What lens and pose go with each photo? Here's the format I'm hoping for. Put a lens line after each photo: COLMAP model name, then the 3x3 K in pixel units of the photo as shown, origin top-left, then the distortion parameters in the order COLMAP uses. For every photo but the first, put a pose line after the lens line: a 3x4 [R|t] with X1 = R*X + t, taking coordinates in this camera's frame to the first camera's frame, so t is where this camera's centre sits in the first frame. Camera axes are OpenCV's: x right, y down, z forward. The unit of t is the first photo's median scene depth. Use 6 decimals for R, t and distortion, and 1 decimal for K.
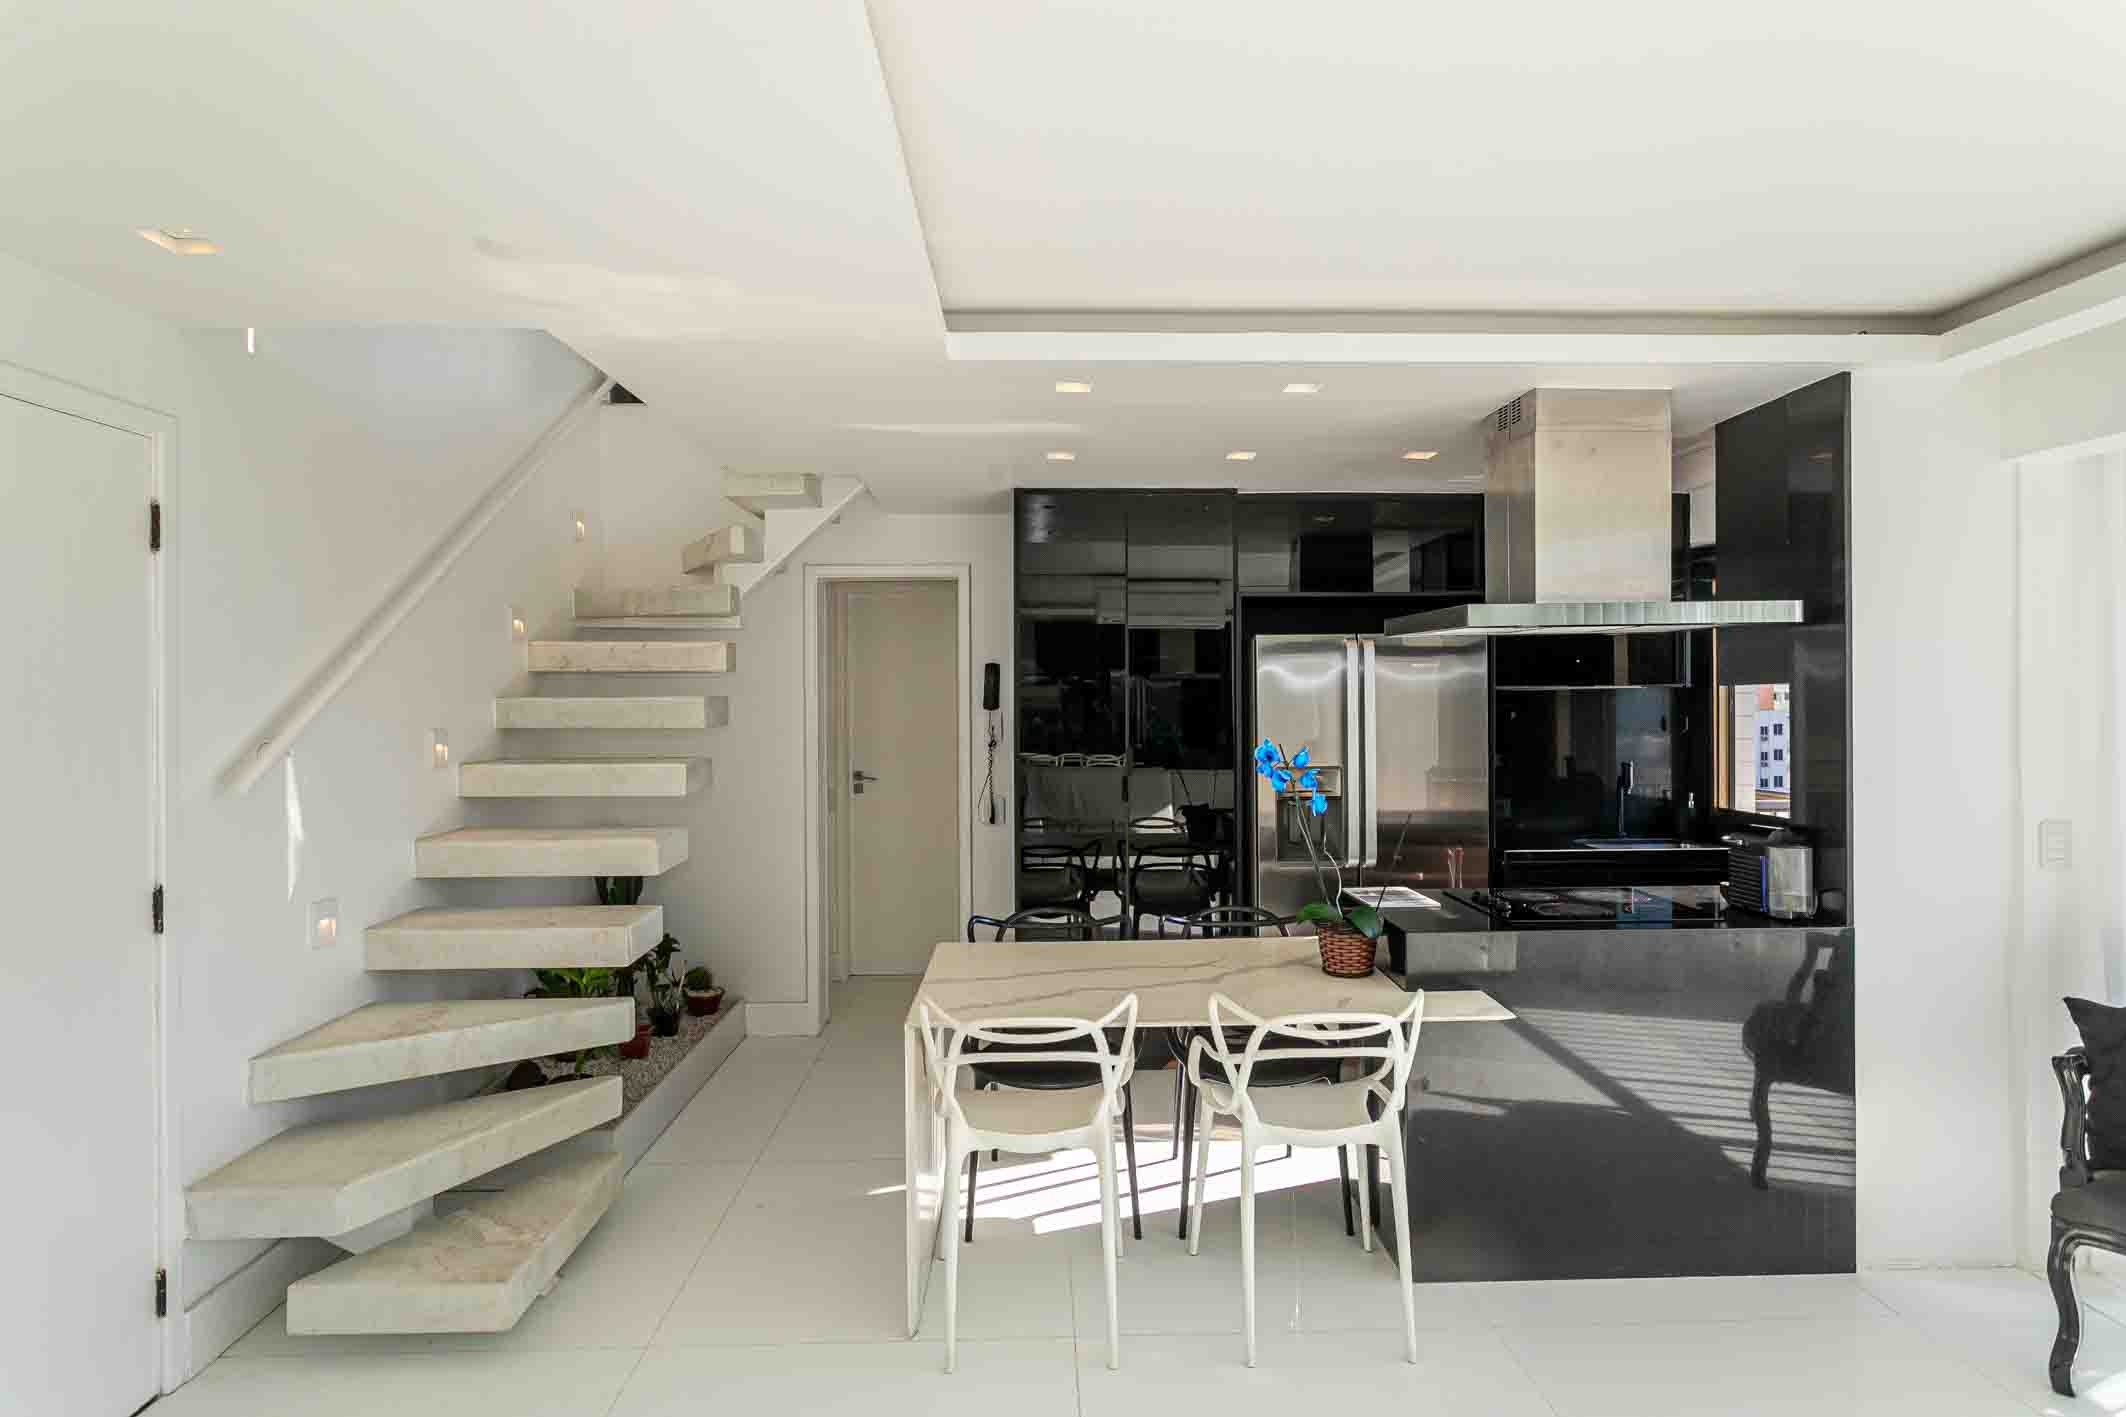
lens RADIAL K [[1077.1, 0, 1071.3], [0, 1077.1, 708.5], [0, 0, 1]] dist [-0.003823, 0.004421]
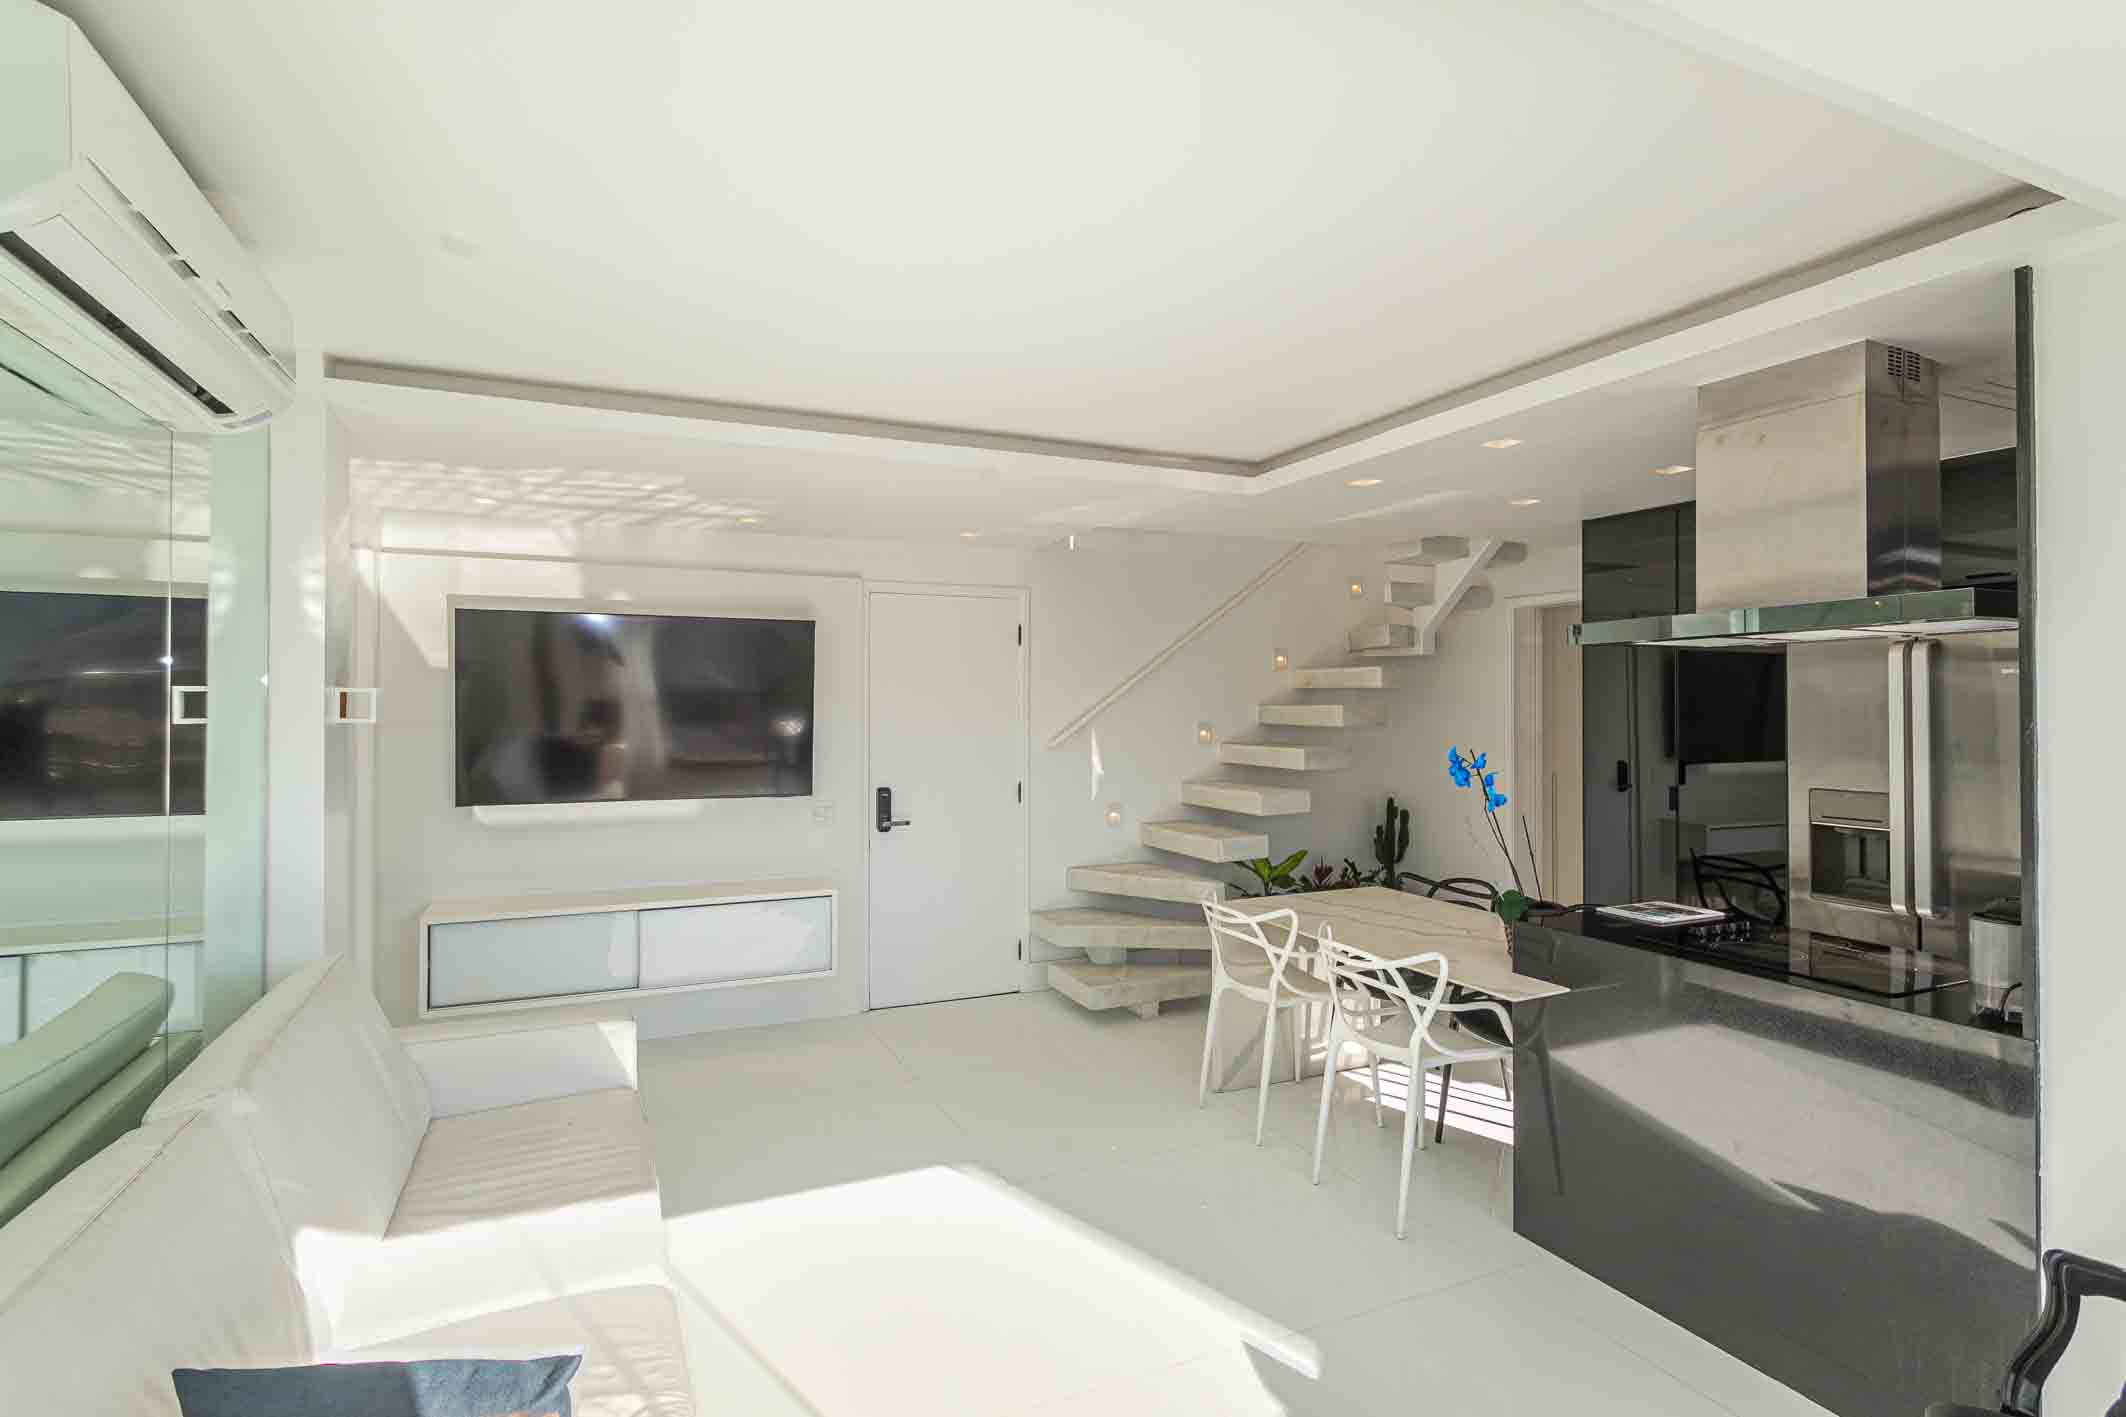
lens RADIAL K [[1025.6, 0, 1072.9], [0, 1025.6, 697.7], [0, 0, 1]] dist [-0.008900, 0.005083]
pose [[0.404009, -0.000951, -0.914754, 0.889683], [-0.013097, 0.999891, -0.006824, -0.007776], [0.914661, 0.014737, 0.403953, 0.115372]]
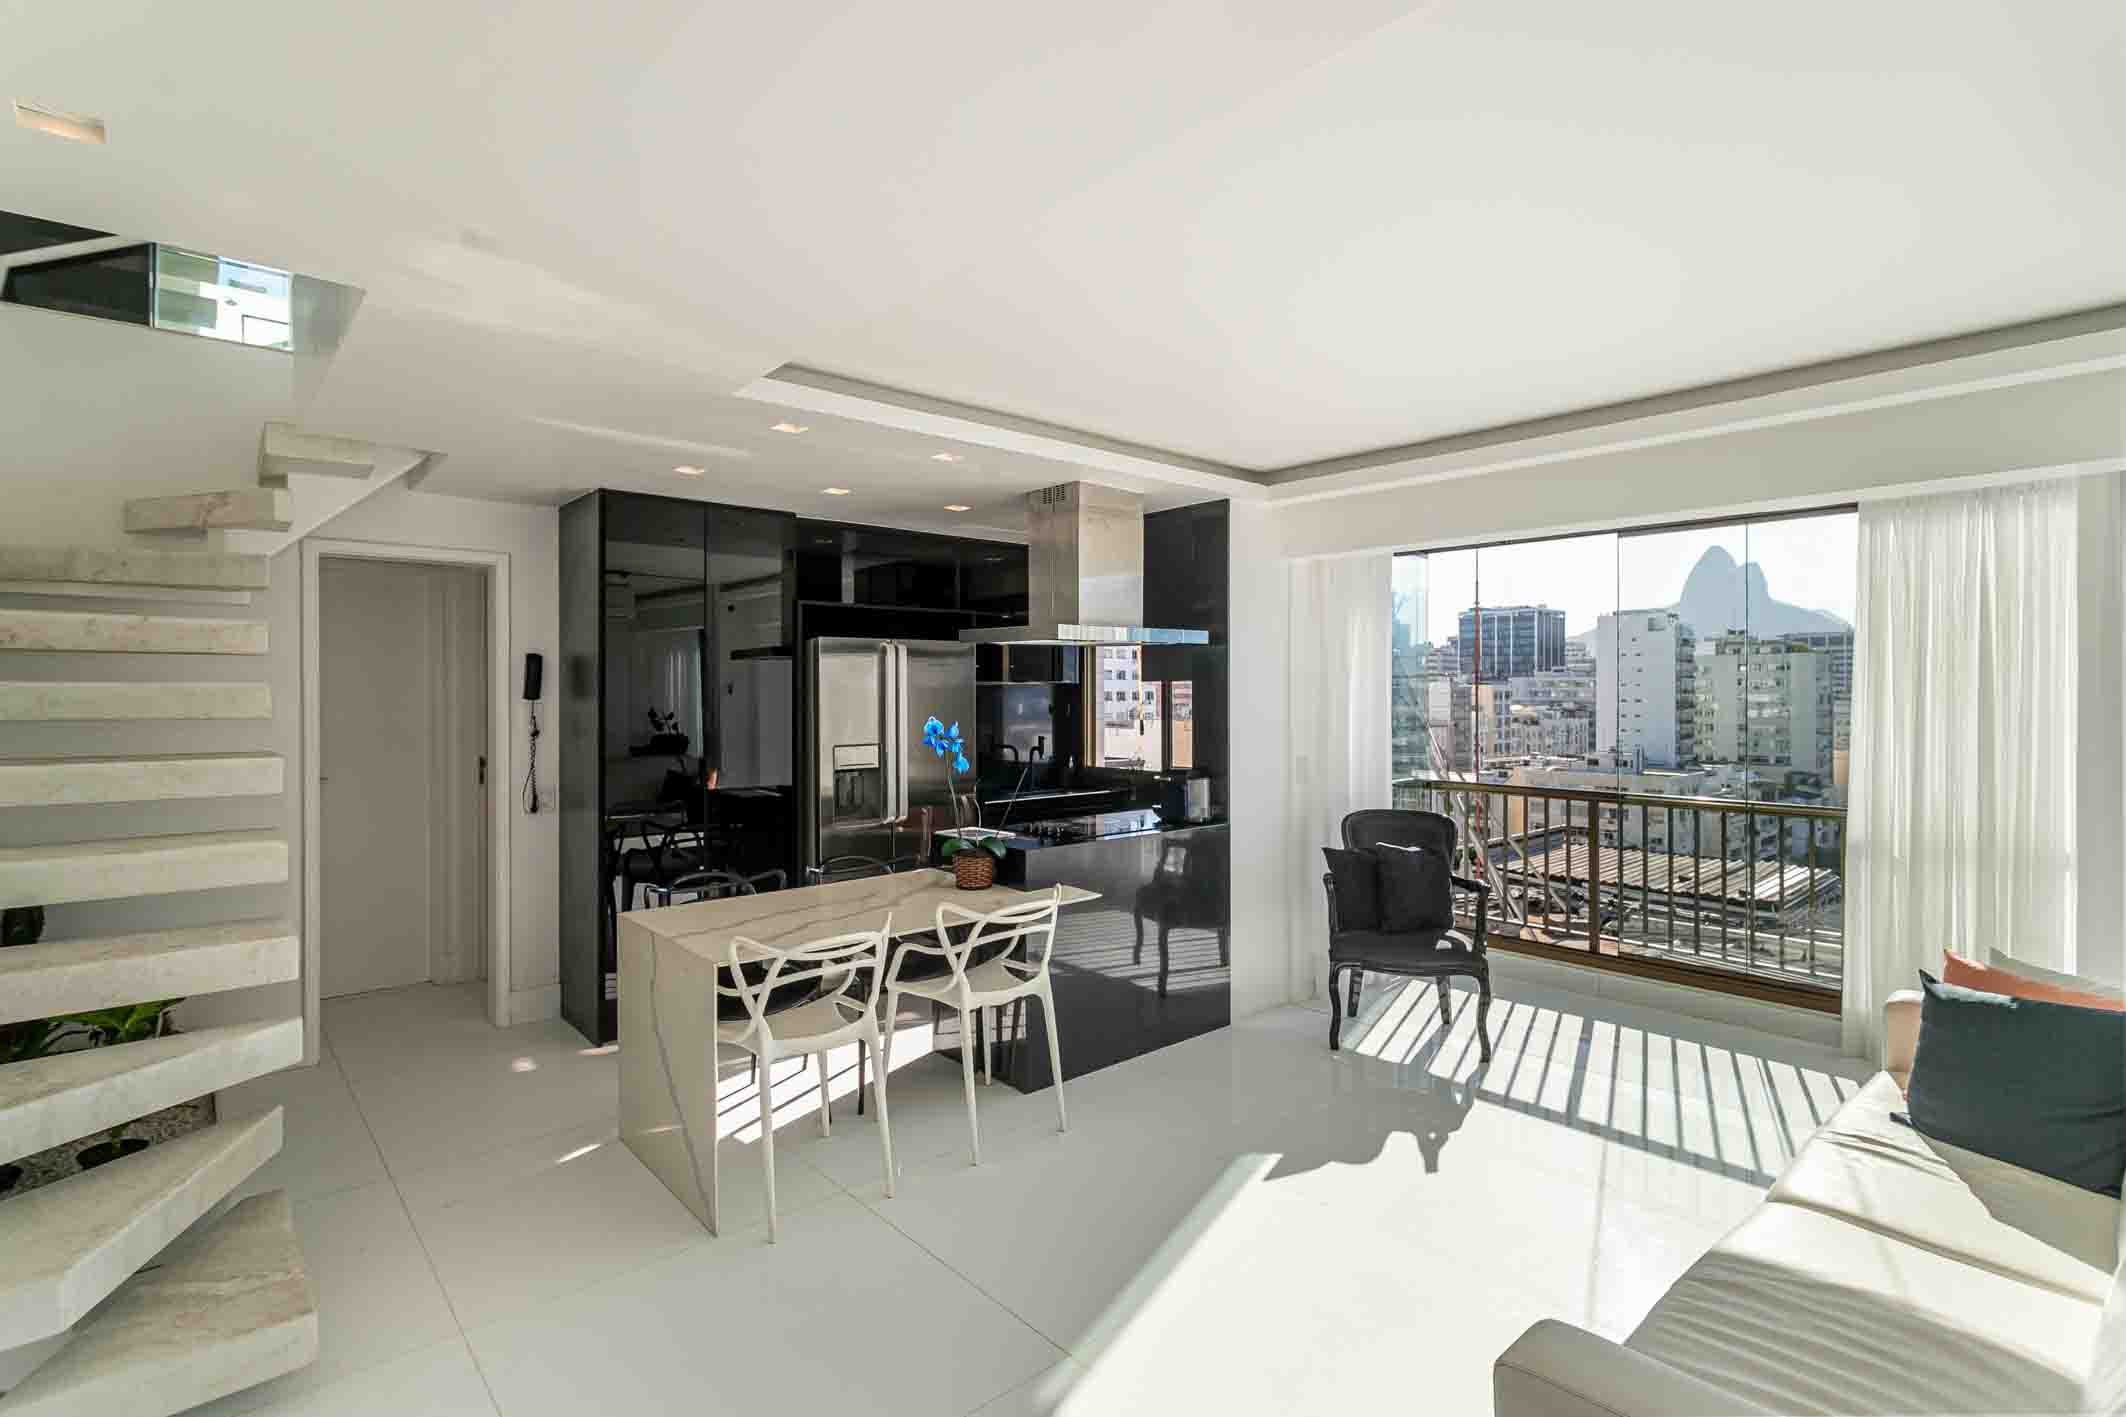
lens RADIAL K [[1025.6, 0, 1056.3], [0, 1025.6, 697.7], [0, 0, 1]] dist [-0.008900, 0.005083]
pose [[0.767170, 0.001141, 0.641443, -0.457887], [0.005167, 0.999955, -0.007958, 0.013441], [-0.641423, 0.009419, 0.767129, -0.063522]]
